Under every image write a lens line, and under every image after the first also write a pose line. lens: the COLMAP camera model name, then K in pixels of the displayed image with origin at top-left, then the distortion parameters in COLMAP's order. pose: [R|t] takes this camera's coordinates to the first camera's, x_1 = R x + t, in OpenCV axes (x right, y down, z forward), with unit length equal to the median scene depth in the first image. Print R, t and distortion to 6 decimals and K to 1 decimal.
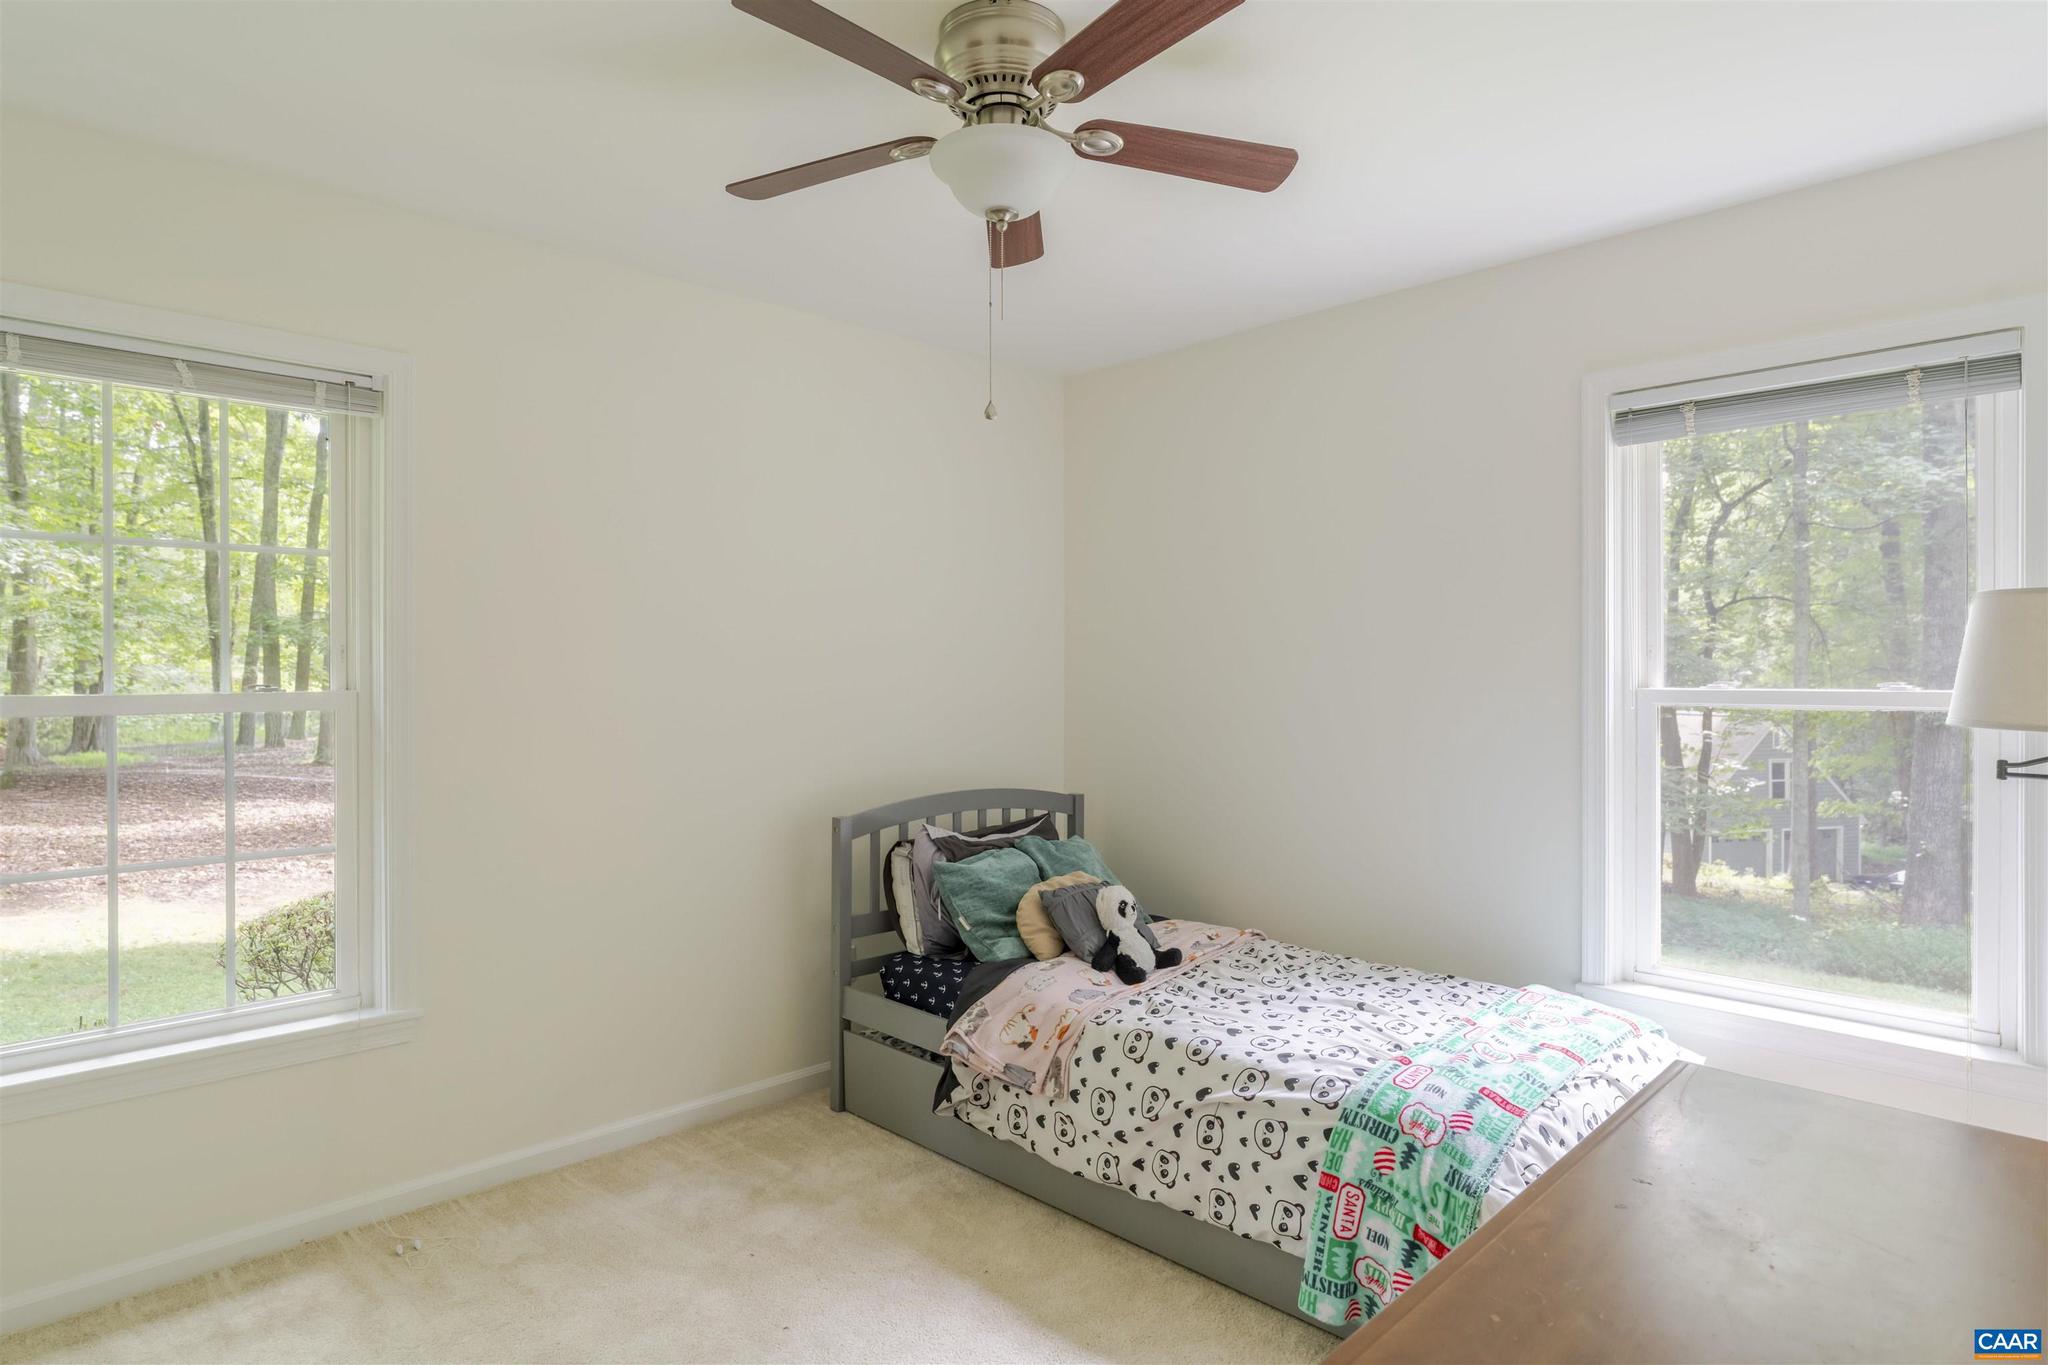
lens RADIAL K [[1148.5, 0, 1020.6], [0, 1148.5, 677.4], [0, 0, 1]] dist [-0.002718, -0.001456]
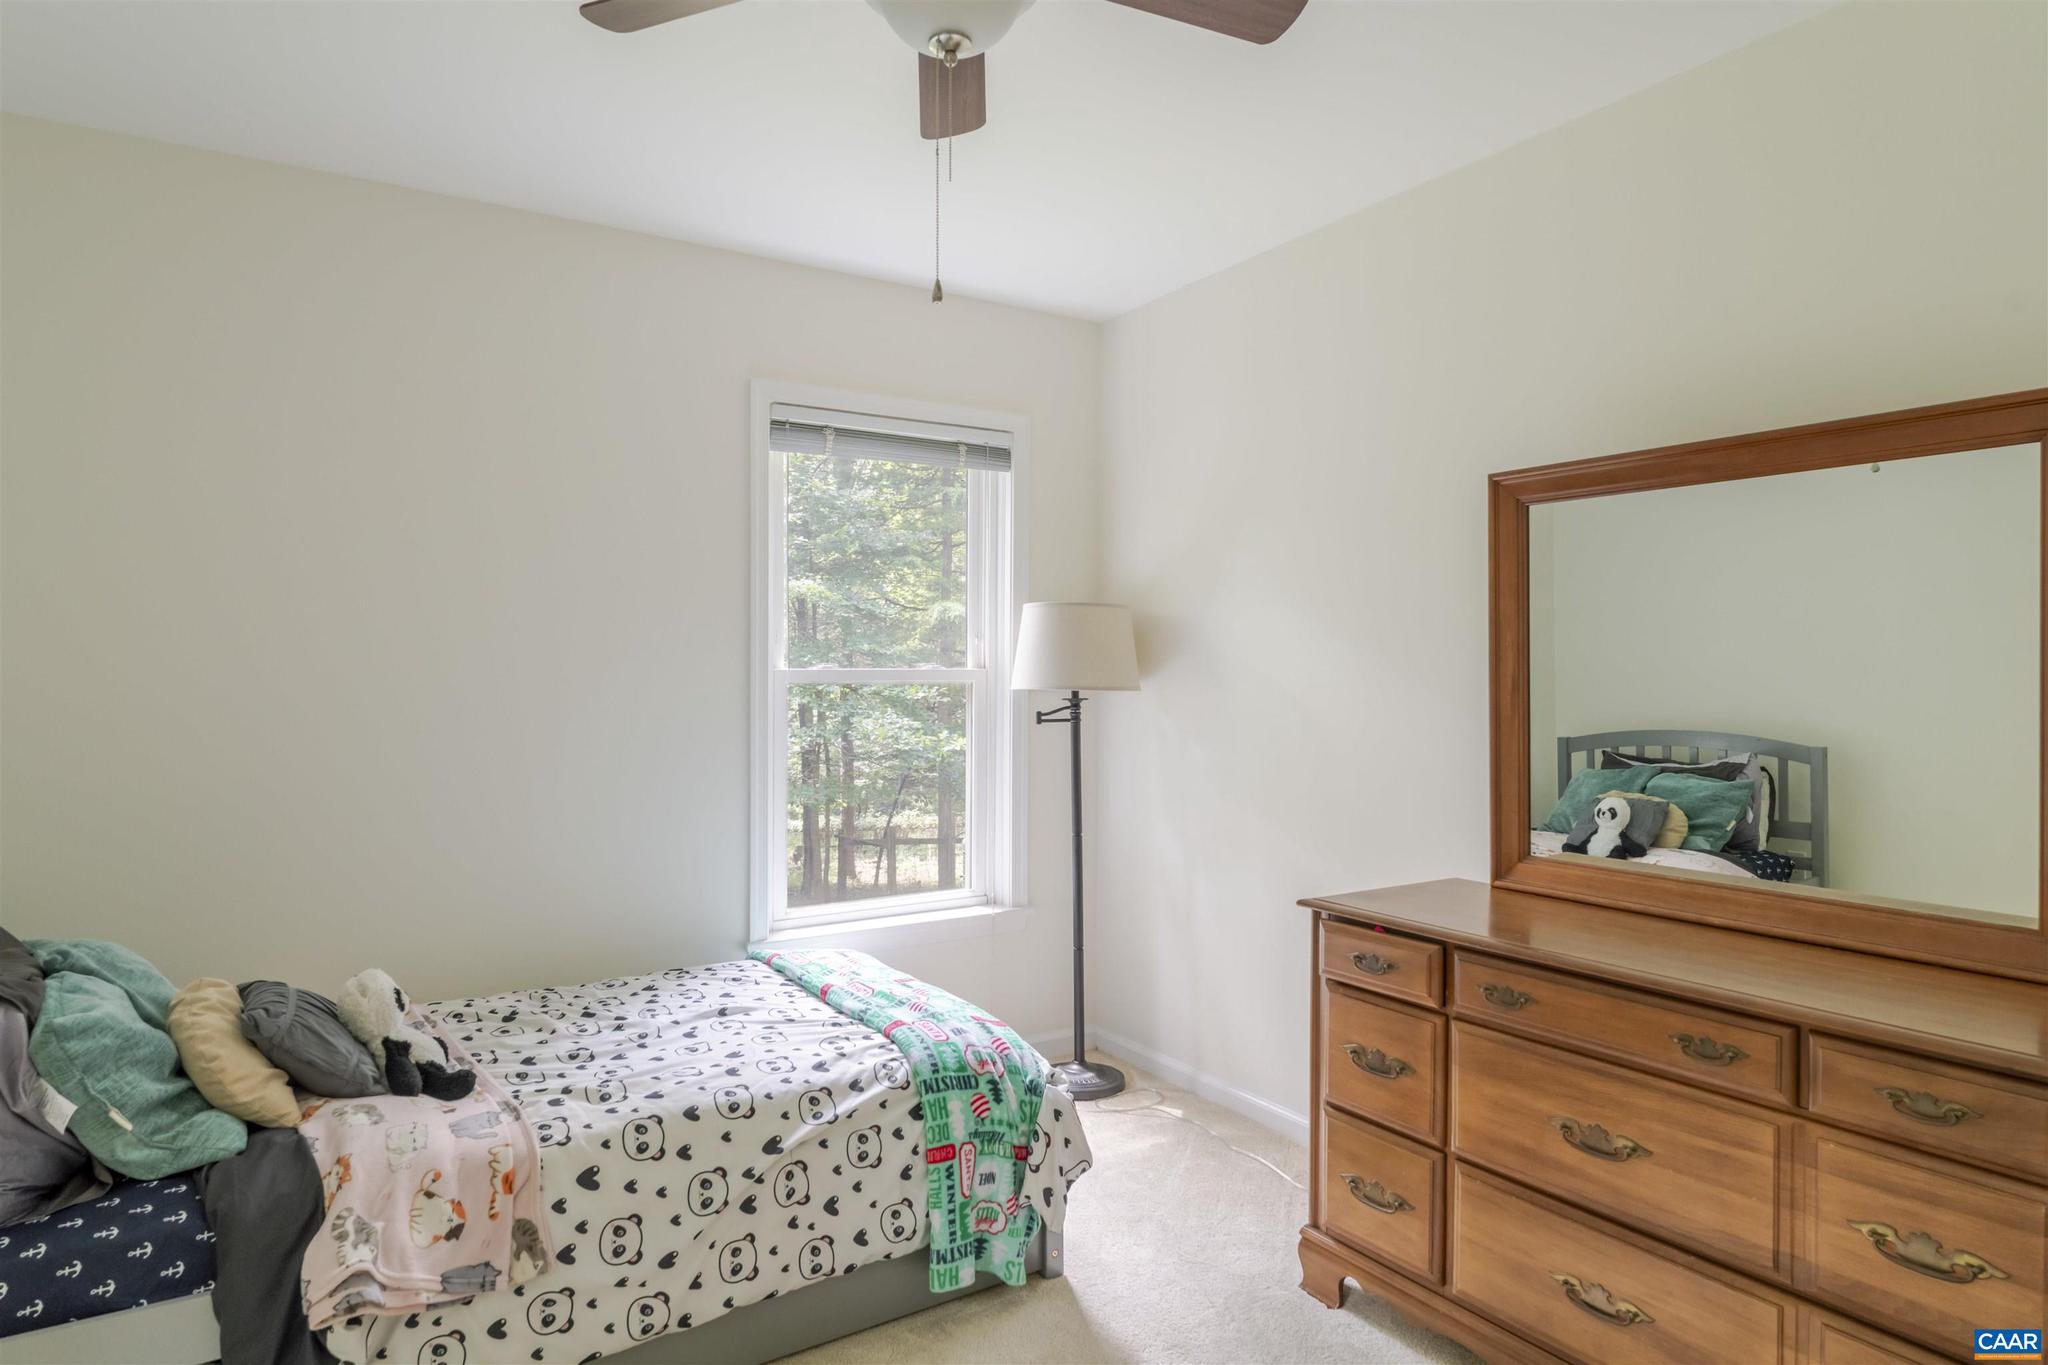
lens RADIAL K [[1148.5, 0, 1020.6], [0, 1148.5, 677.4], [0, 0, 1]] dist [-0.002718, -0.001456]
pose [[0.210734, -0.005386, 0.977529, -0.602935], [0.005619, 0.999975, 0.004298, 0.017075], [-0.977527, 0.004587, 0.210759, 0.625557]]
